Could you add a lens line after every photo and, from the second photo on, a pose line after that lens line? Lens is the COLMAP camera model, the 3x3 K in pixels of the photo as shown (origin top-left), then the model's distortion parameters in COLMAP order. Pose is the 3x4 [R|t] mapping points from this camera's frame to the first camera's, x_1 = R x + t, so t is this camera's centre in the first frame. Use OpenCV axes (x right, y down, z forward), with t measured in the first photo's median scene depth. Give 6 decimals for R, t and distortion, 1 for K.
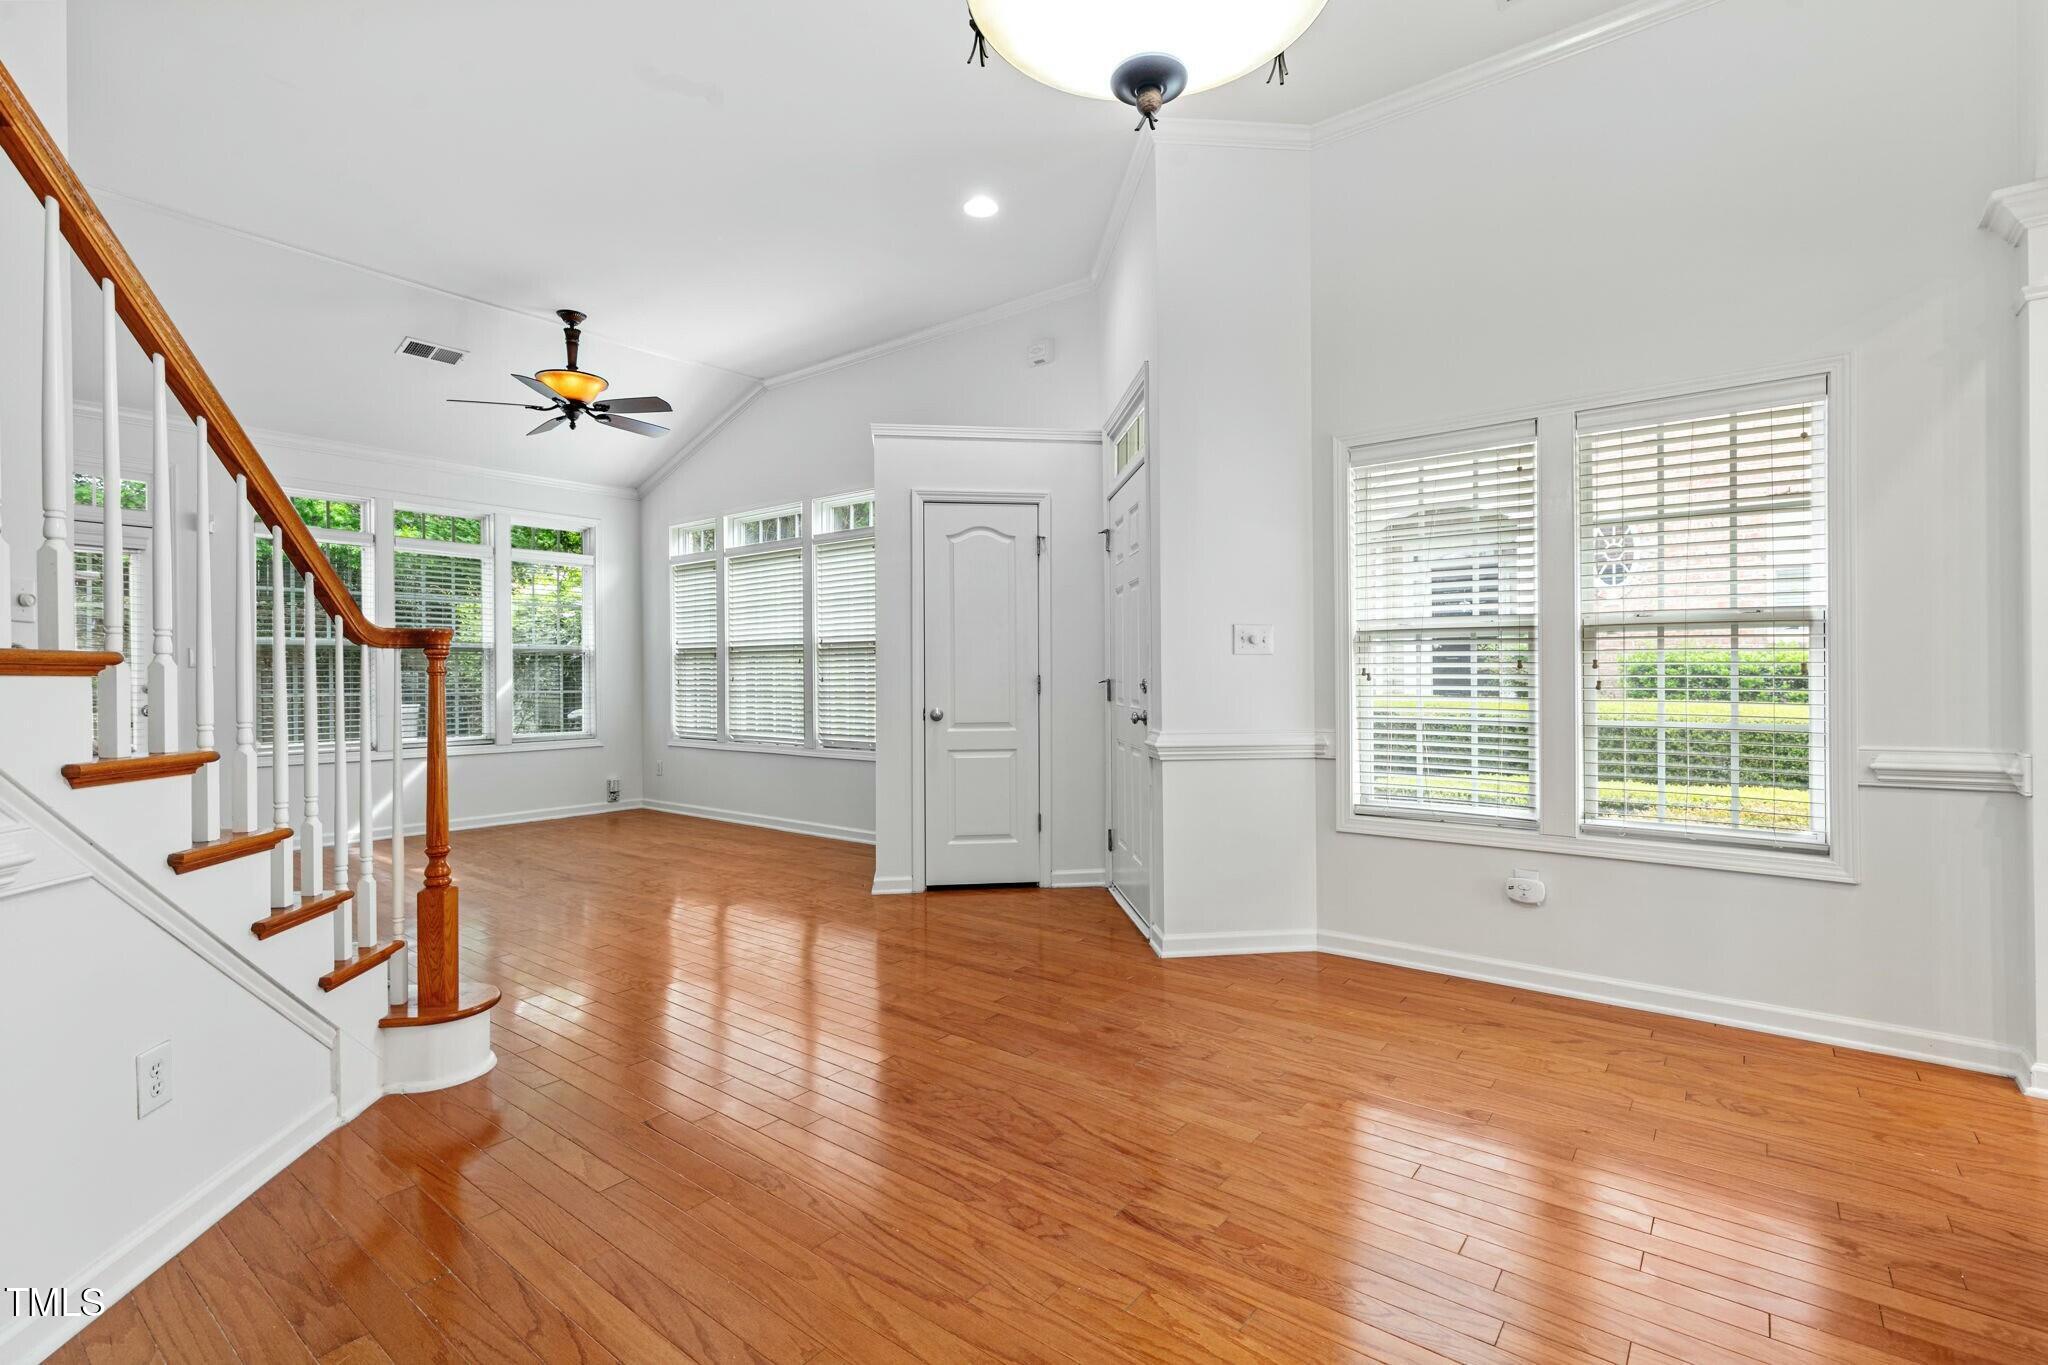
lens RADIAL K [[932.0, 0, 1020.9], [0, 932.0, 674.8], [0, 0, 1]] dist [0.000974, 0.002167]
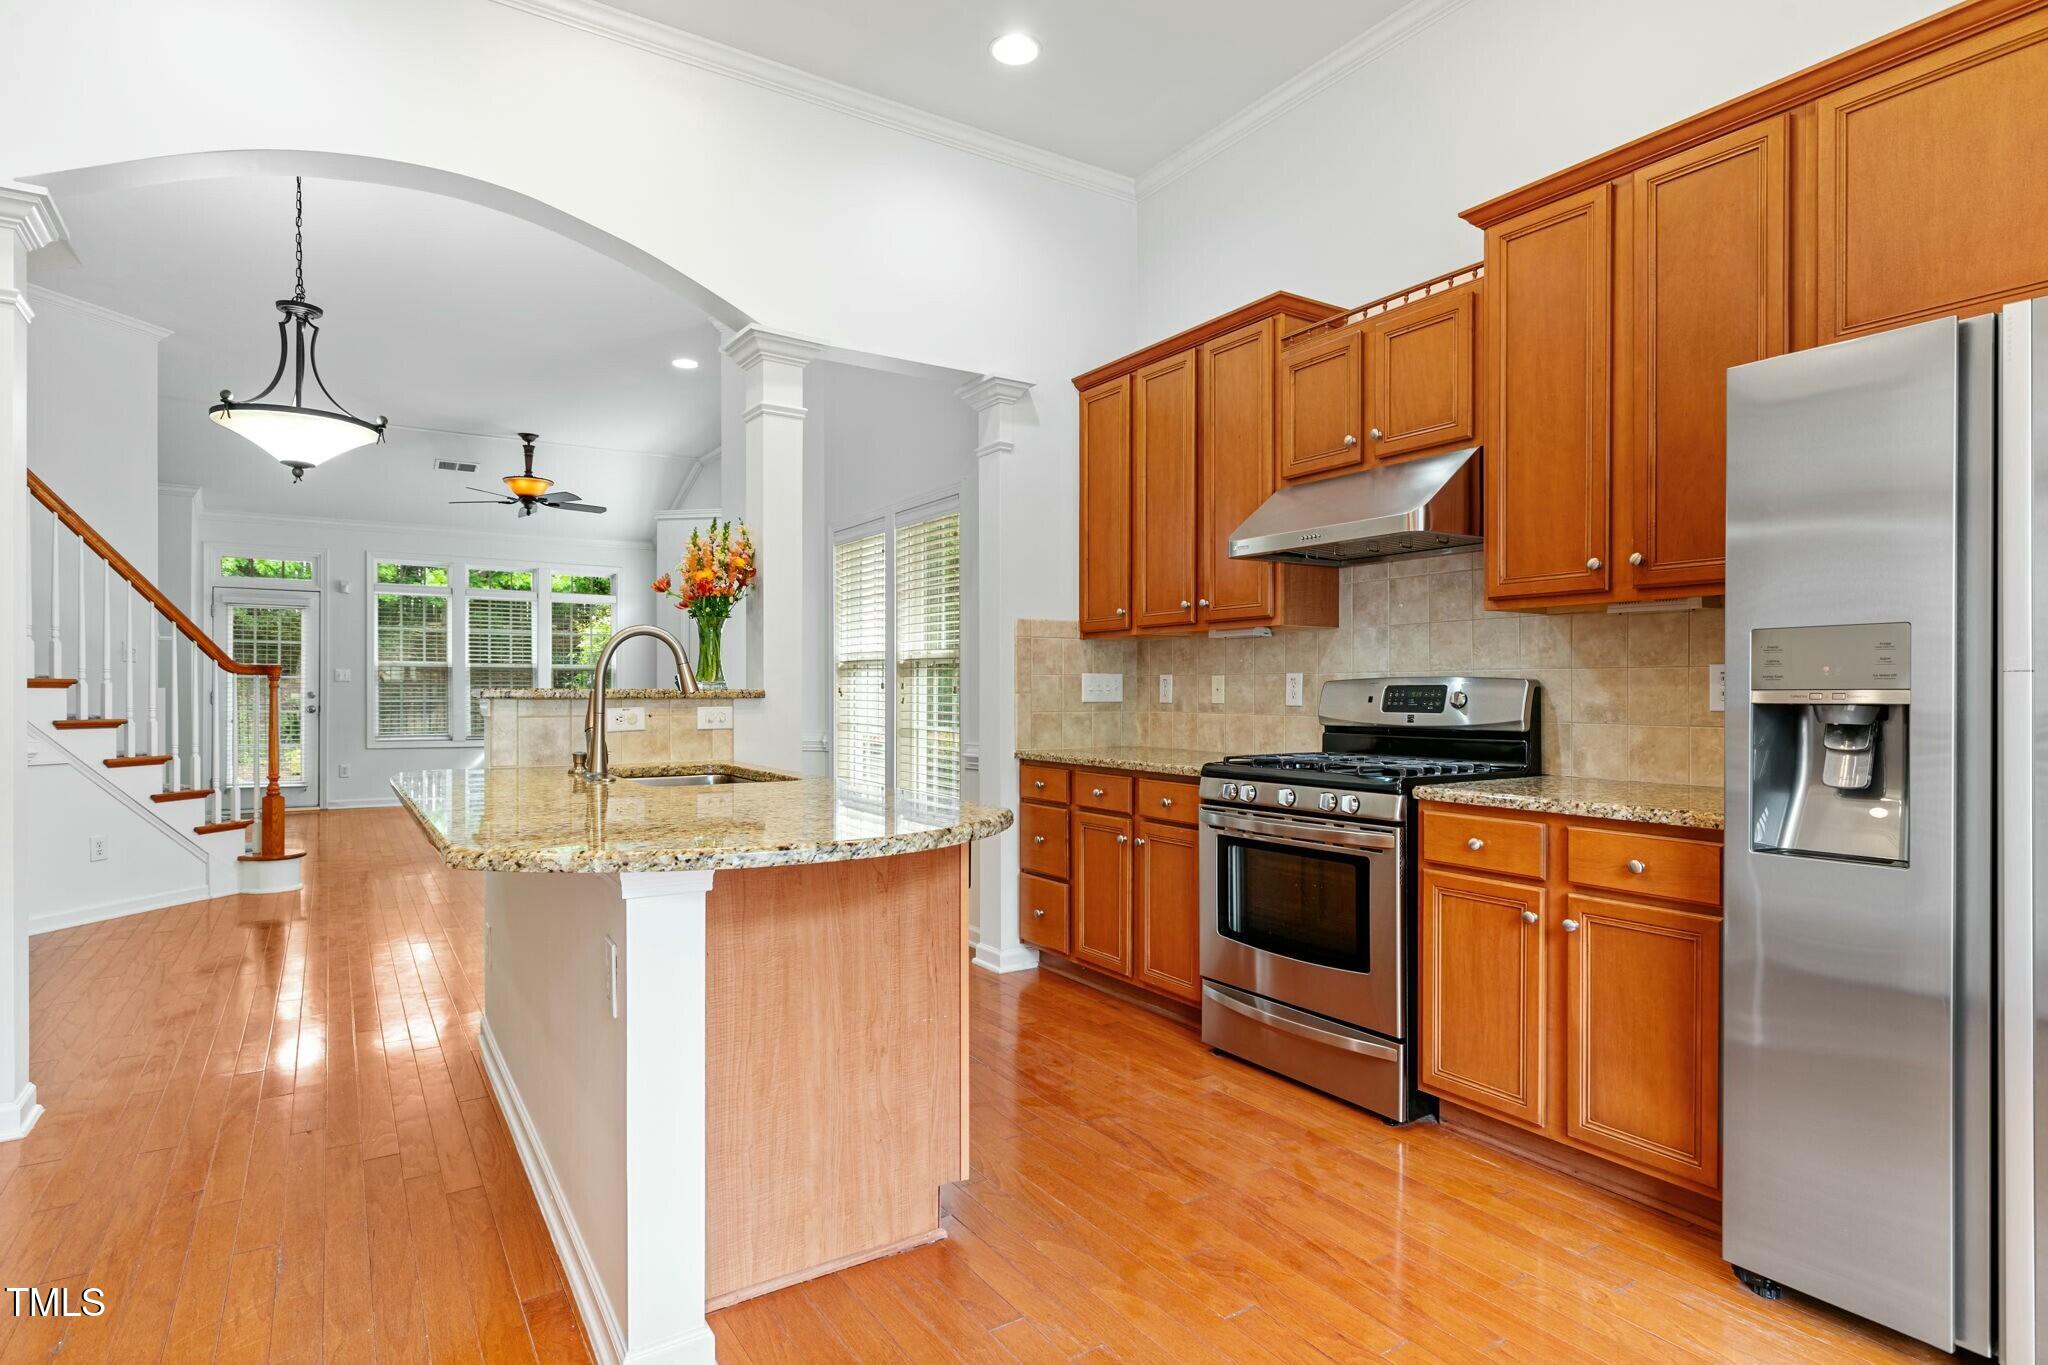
lens RADIAL K [[1056.9, 0, 1029.7], [0, 1056.9, 698.6], [0, 0, 1]] dist [0.004517, 0.000529]
pose [[0.948950, 0.011601, -0.315213, 1.064380], [-0.009129, 0.999915, 0.009318, -0.008833], [0.315294, -0.005964, 0.948975, -0.415336]]
